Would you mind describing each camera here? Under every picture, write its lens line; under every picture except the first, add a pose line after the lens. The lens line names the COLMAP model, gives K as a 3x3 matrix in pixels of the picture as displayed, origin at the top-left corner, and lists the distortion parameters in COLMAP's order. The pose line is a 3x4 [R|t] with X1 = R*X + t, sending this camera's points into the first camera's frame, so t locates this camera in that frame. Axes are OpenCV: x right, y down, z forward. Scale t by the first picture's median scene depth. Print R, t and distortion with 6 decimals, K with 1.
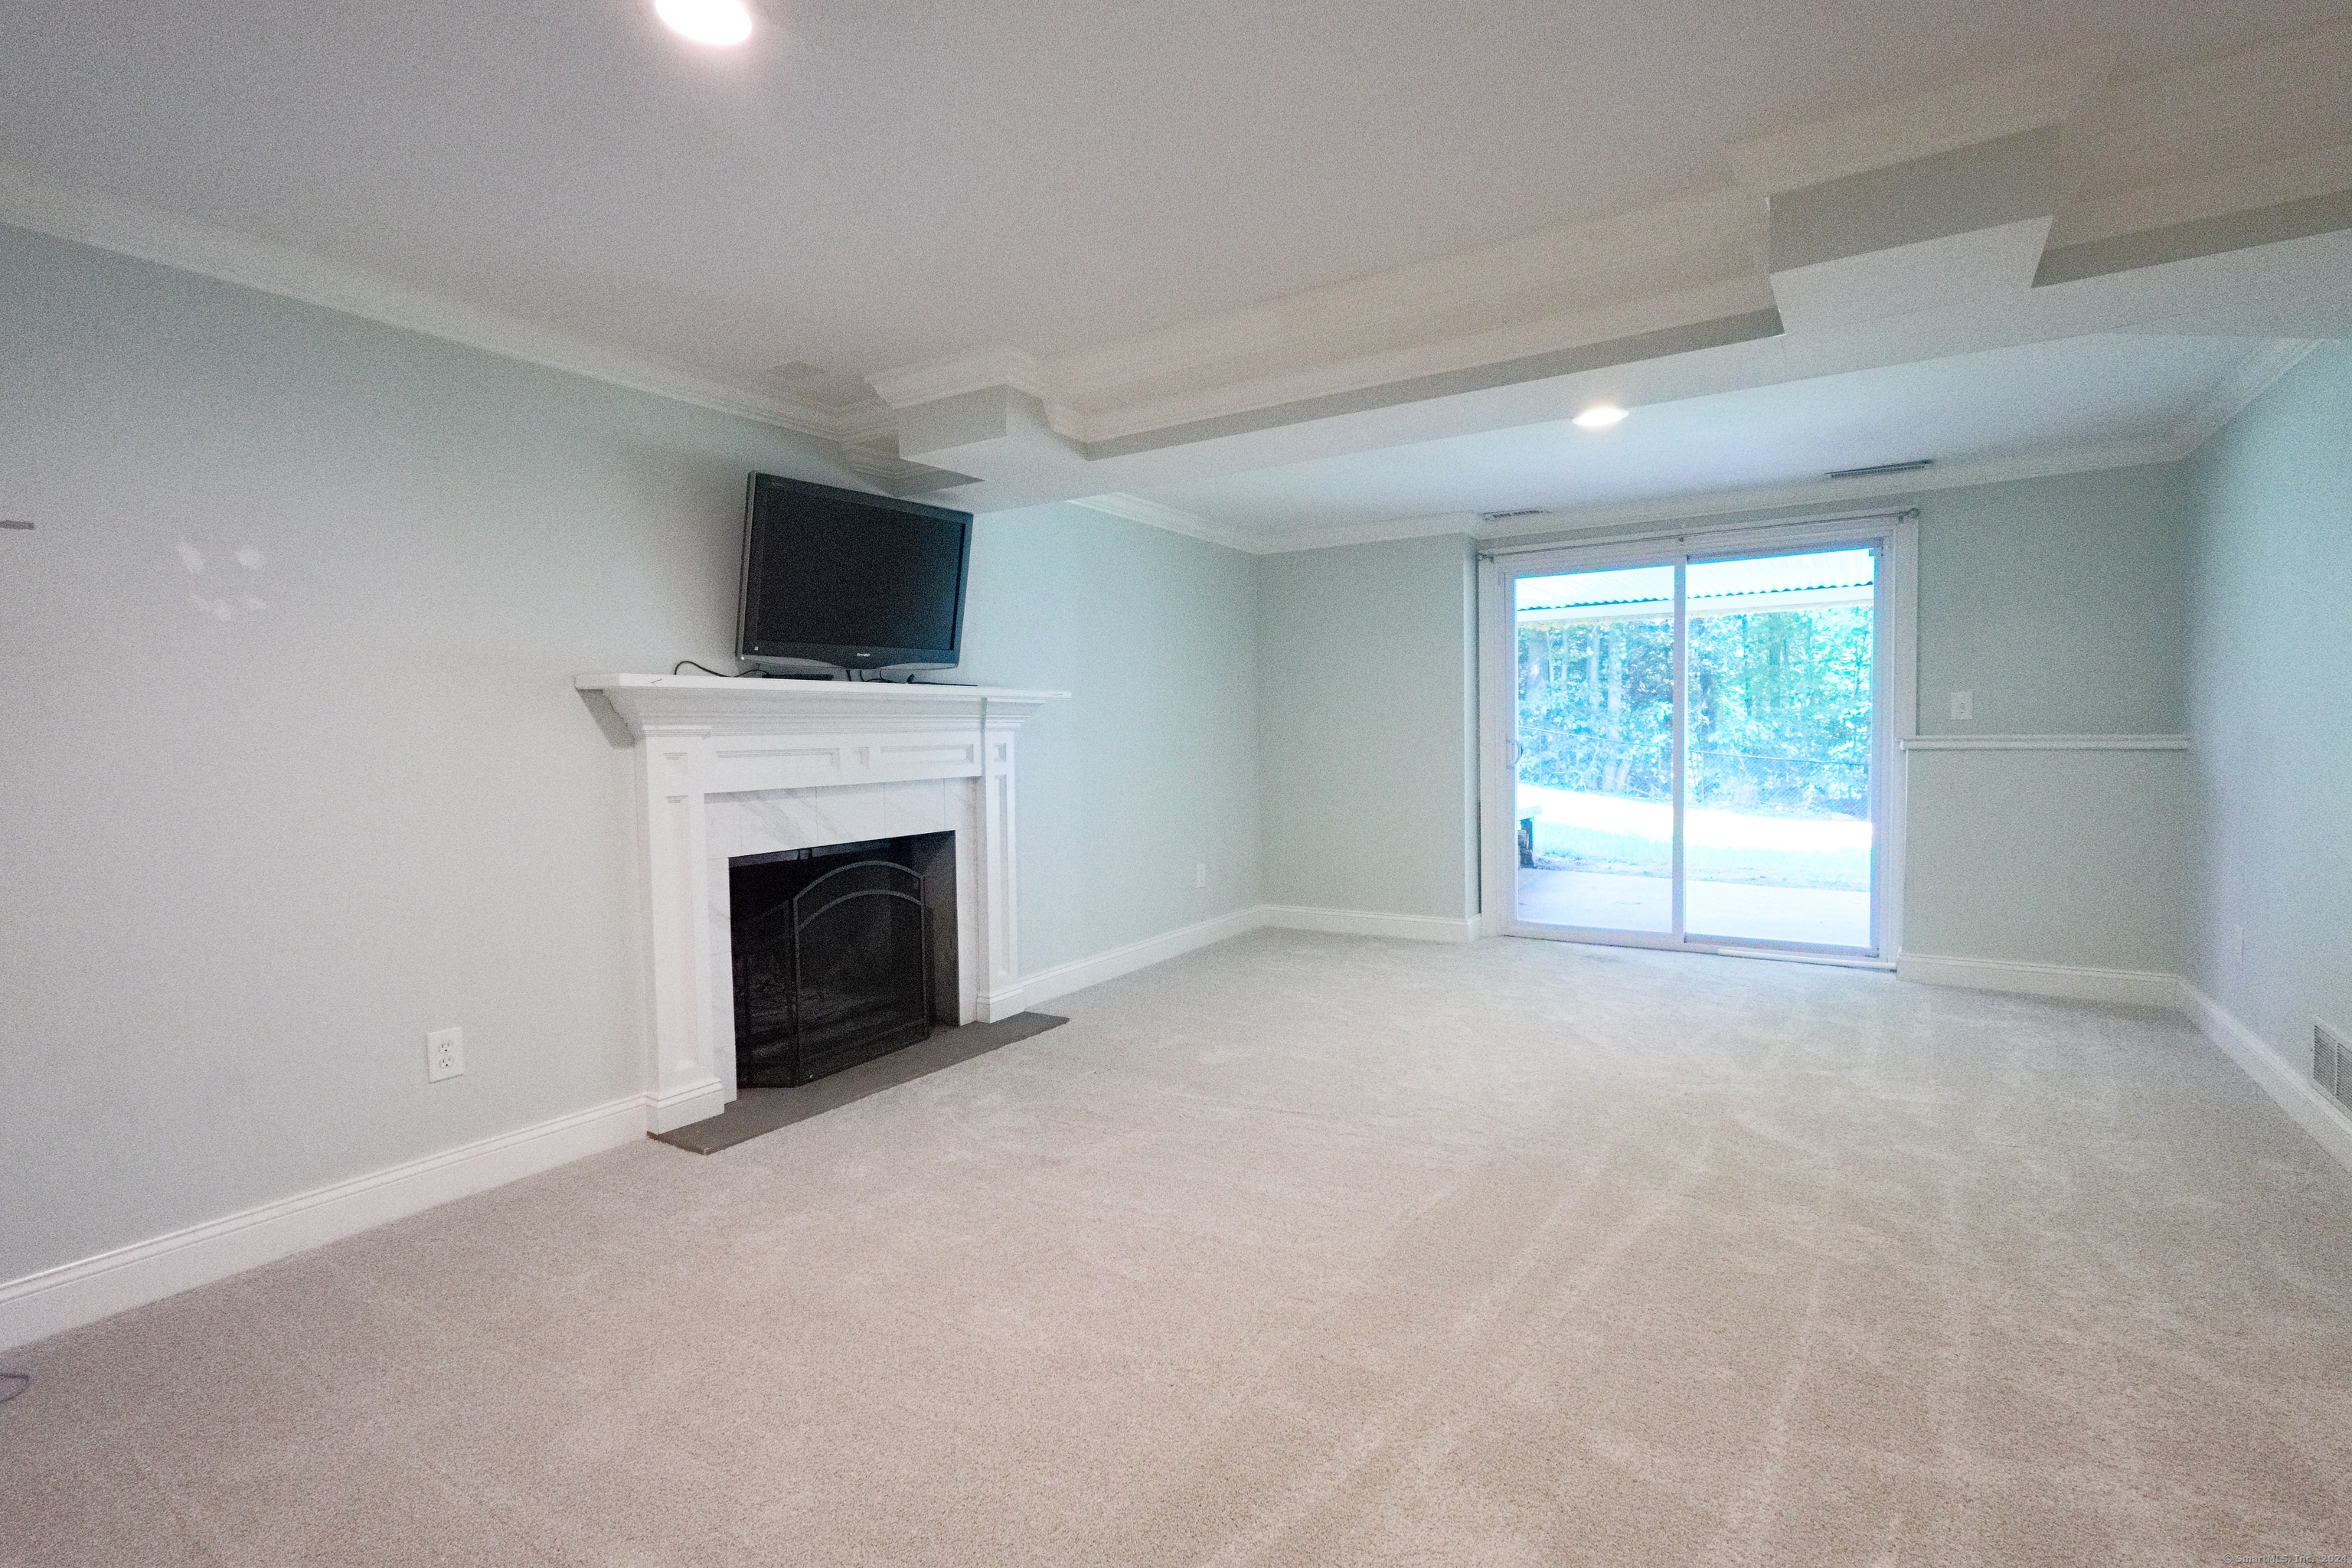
lens RADIAL K [[1085.6, 0, 1185.8], [0, 1085.6, 787.6], [0, 0, 1]] dist [-0.001843, -0.000914]
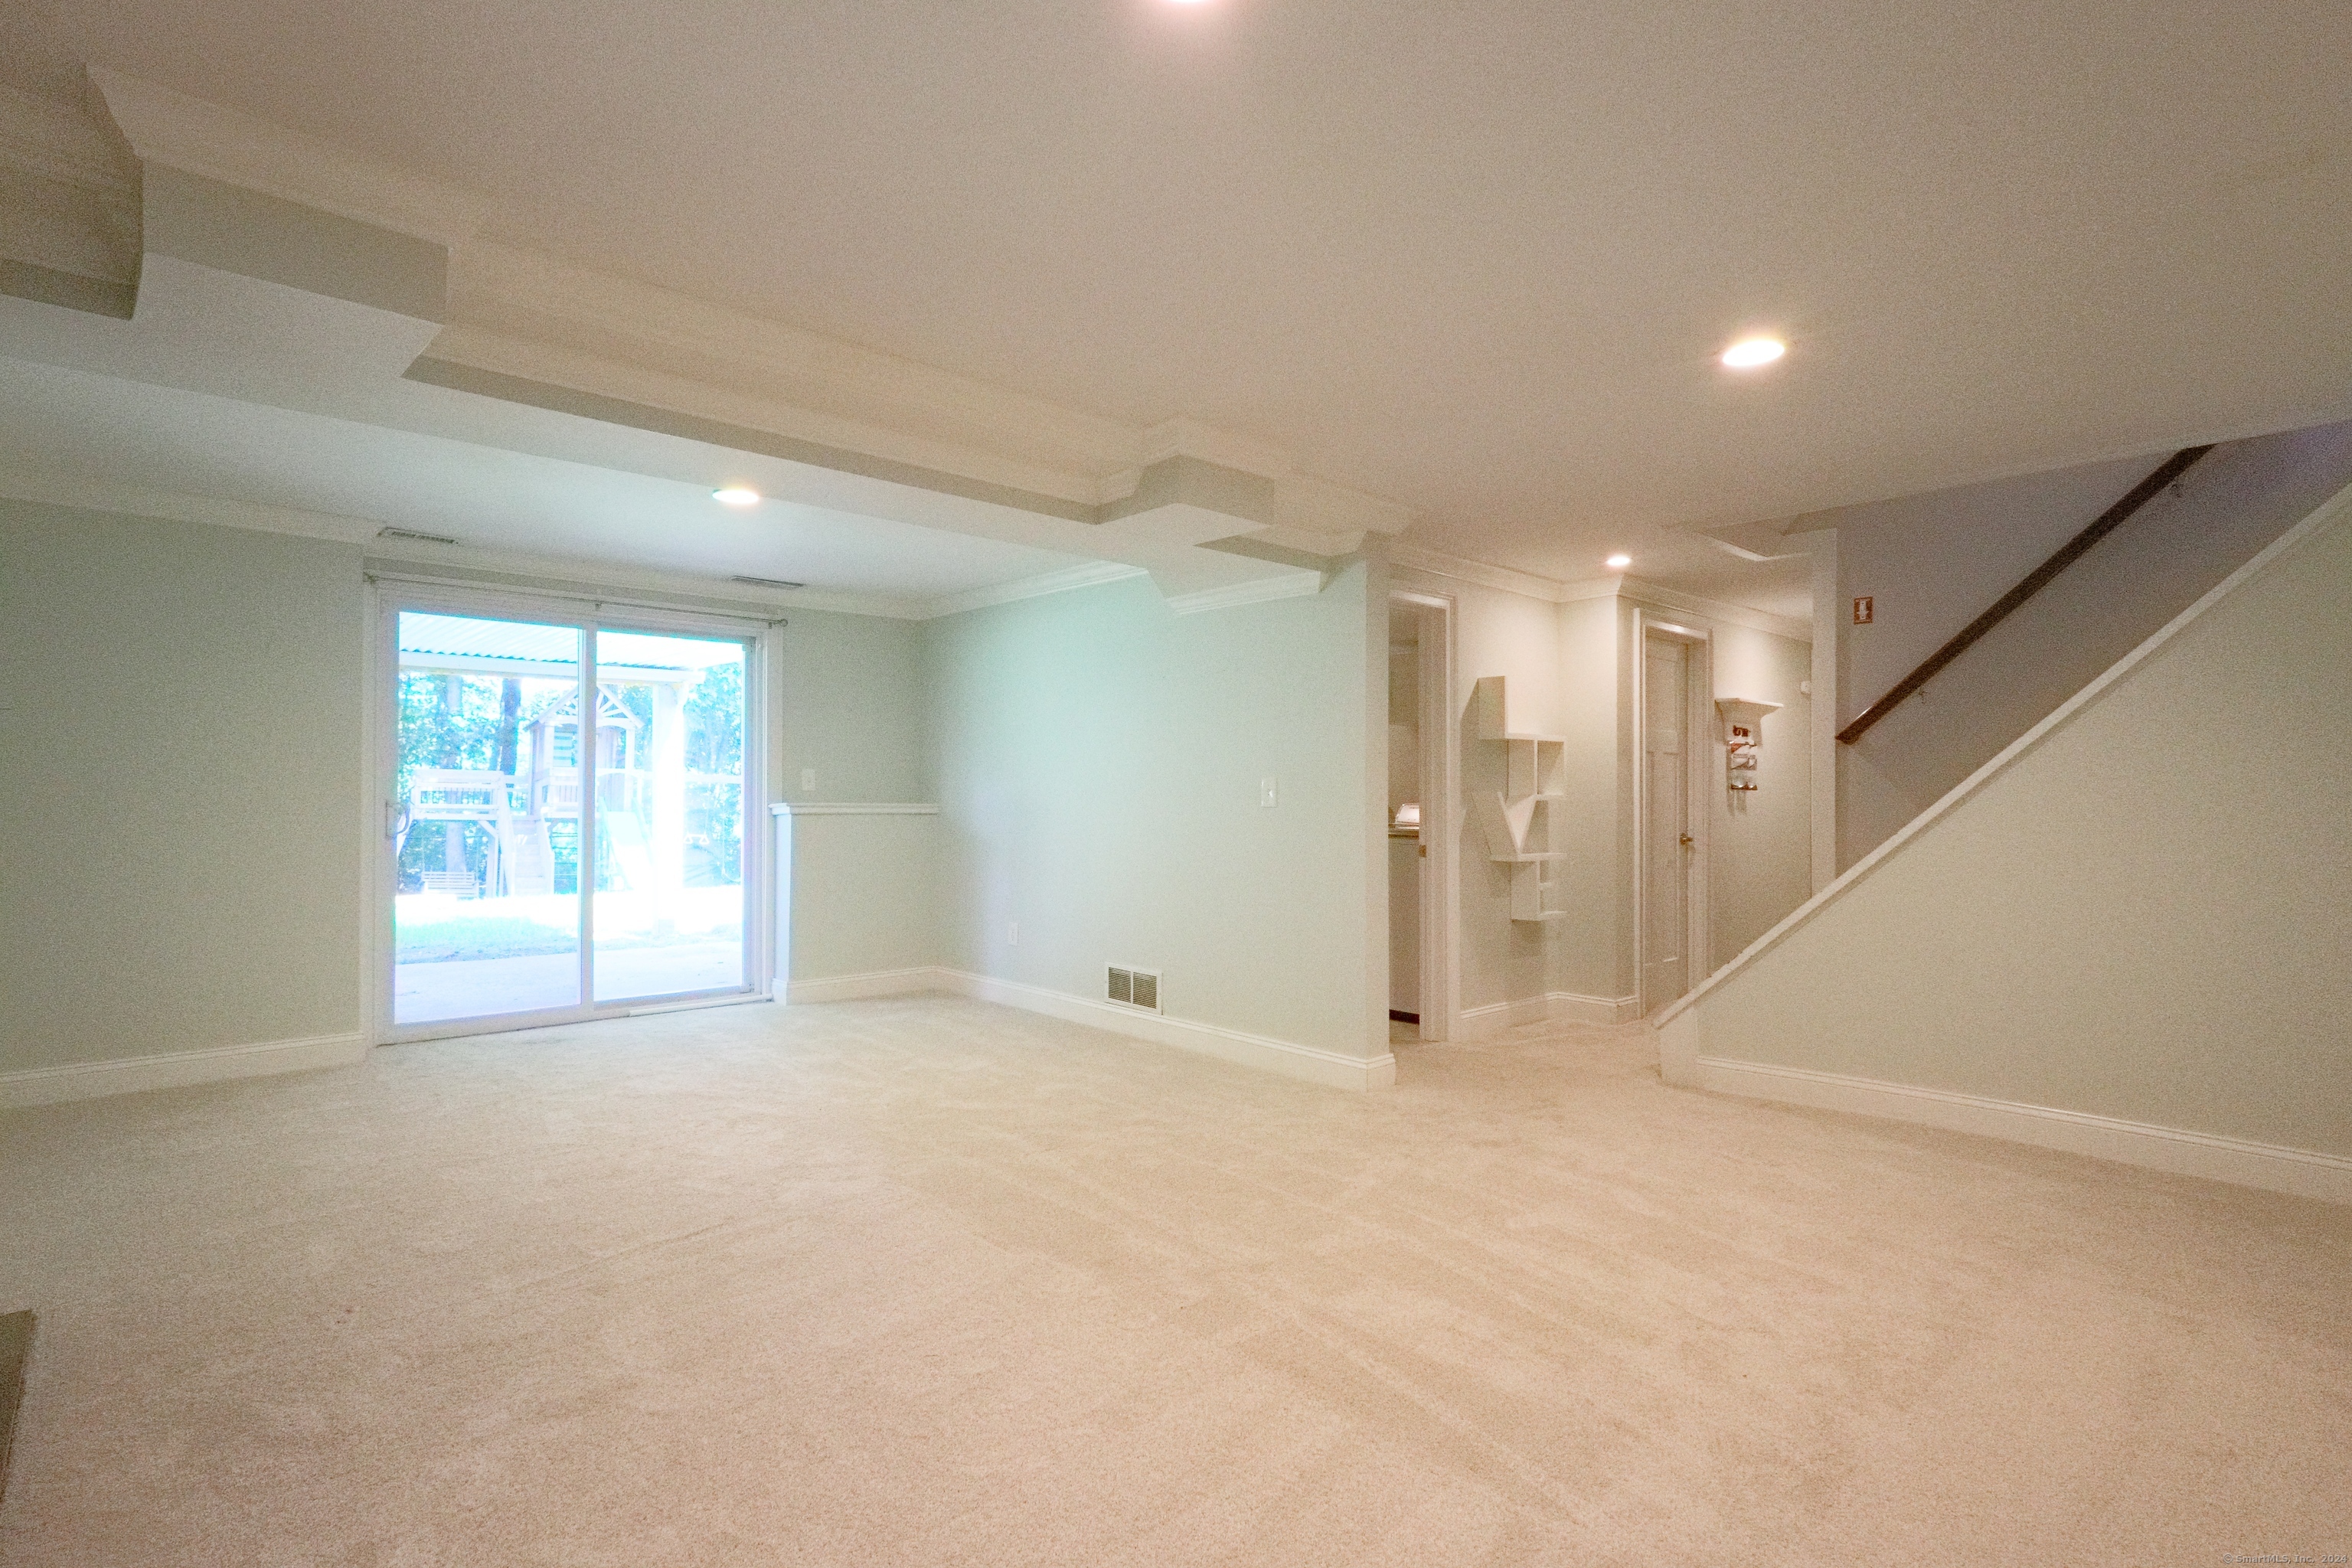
lens RADIAL K [[1085.6, 0, 1175.9], [0, 1085.6, 791.5], [0, 0, 1]] dist [-0.001843, -0.000914]
pose [[0.273155, 0.020210, 0.961758, -0.388369], [0.040955, 0.998629, -0.032616, -0.002785], [-0.961098, 0.048298, 0.271952, 0.242842]]
